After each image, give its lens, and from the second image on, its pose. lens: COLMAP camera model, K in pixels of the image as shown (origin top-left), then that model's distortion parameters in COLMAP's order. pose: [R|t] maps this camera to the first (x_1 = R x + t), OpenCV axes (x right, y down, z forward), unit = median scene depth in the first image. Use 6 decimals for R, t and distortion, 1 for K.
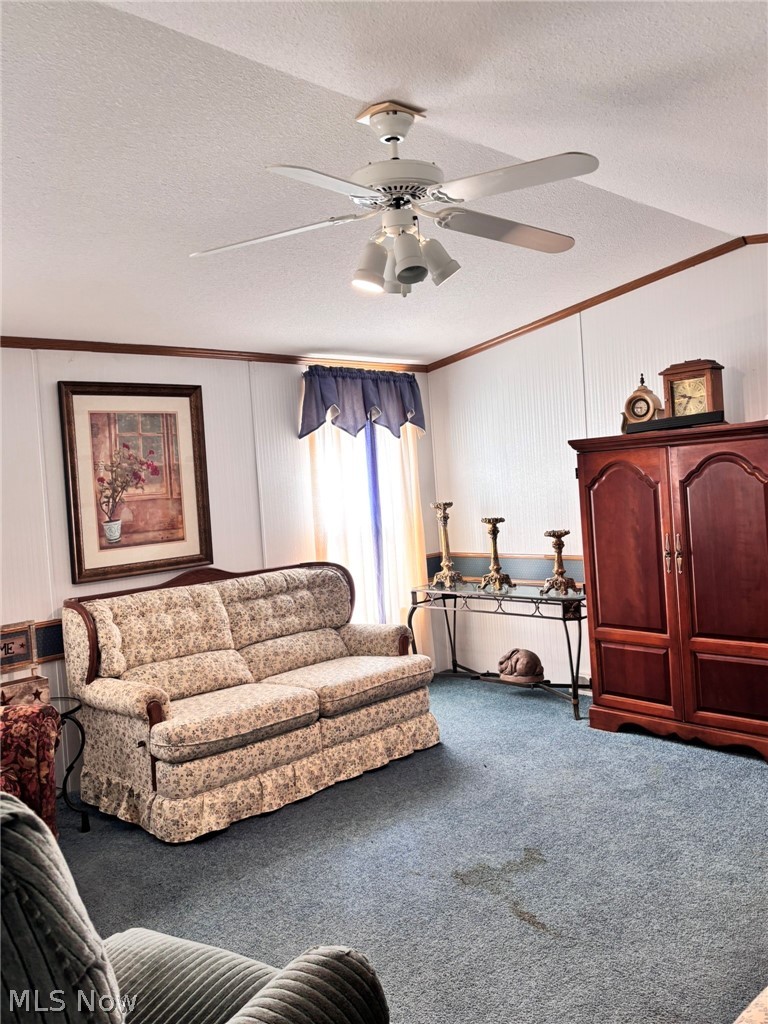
lens RADIAL K [[846.4, 0, 377.7], [0, 846.4, 509.9], [0, 0, 1]] dist [0.013830, 0.006093]
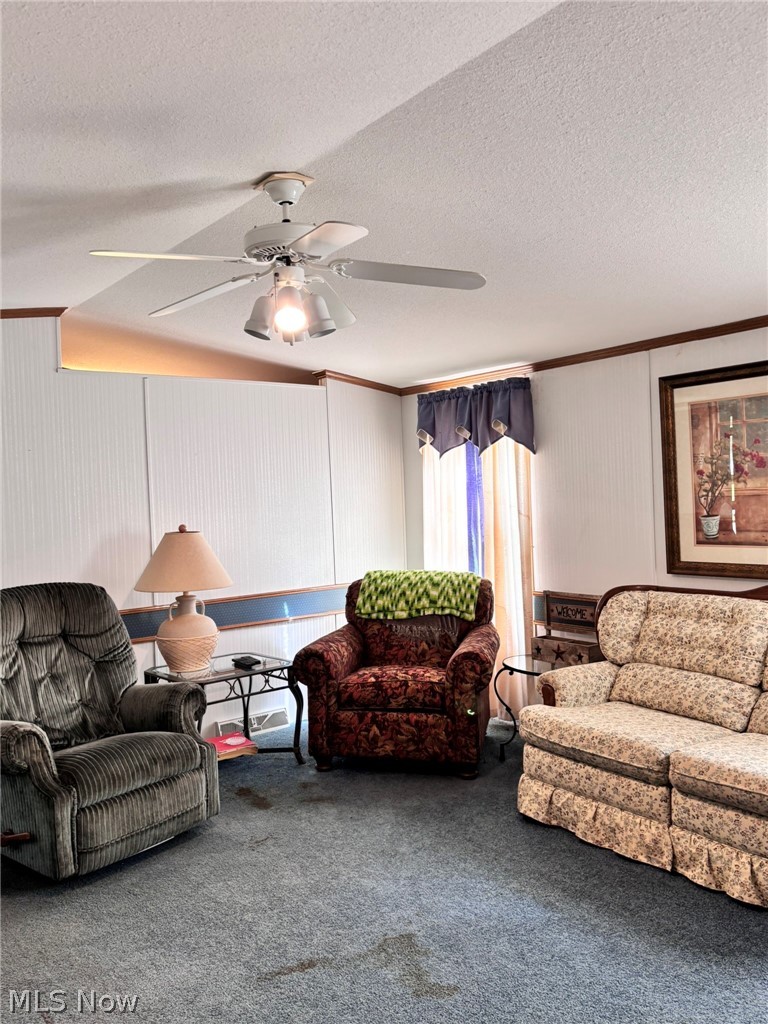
lens RADIAL K [[846.4, 0, 377.8], [0, 846.4, 511.5], [0, 0, 1]] dist [0.013830, 0.006093]
pose [[-0.135659, 0.096766, -0.986019, 0.690454], [0.013738, 0.995307, 0.095787, -0.089757], [0.990660, -0.000552, -0.136351, 0.770987]]
